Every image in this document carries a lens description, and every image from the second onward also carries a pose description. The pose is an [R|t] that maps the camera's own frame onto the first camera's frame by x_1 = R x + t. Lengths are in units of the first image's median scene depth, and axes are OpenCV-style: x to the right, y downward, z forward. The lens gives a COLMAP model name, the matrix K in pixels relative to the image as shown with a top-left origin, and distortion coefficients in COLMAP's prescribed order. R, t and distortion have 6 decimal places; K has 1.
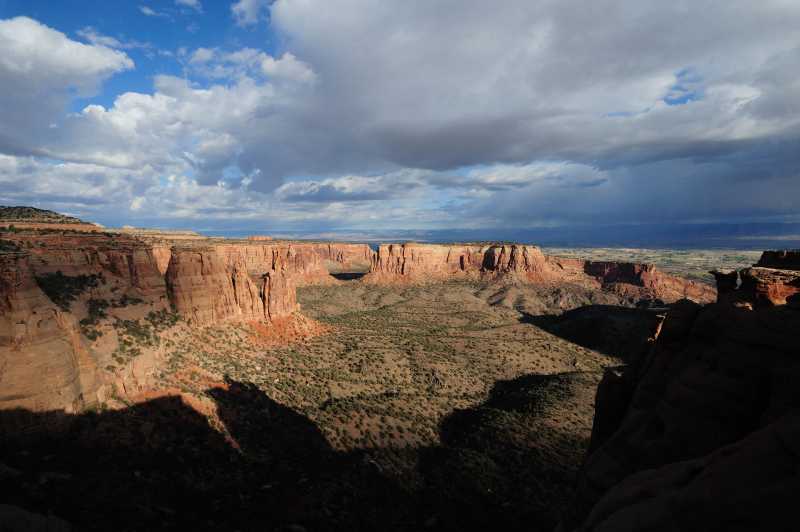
lens RADIAL K [[386.3, 0, 400.0], [0, 386.3, 266.0], [0, 0, 1]] dist [-0.000135, -0.000039]
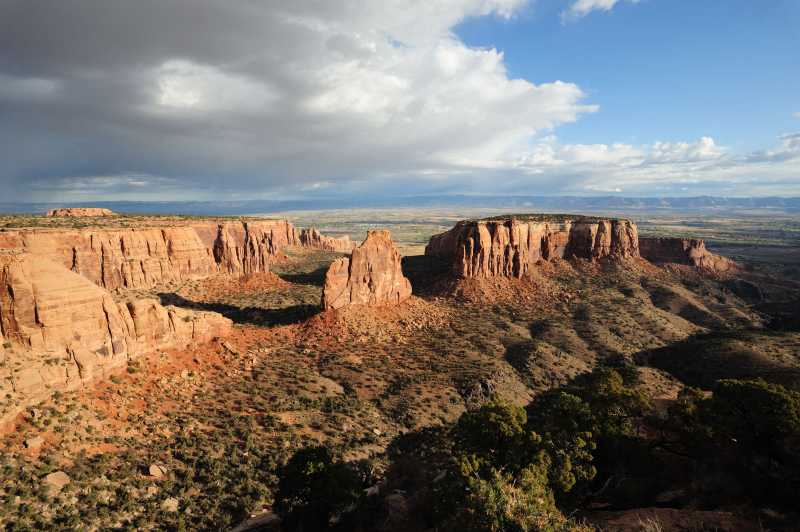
lens RADIAL K [[386.3, 0, 400.0], [0, 386.3, 266.0], [0, 0, 1]] dist [-0.000135, -0.000039]
pose [[0.880137, -0.071543, 0.469297, -0.358803], [0.038277, 0.996055, 0.080059, -0.040695], [-0.473173, -0.052500, 0.879404, 0.572610]]
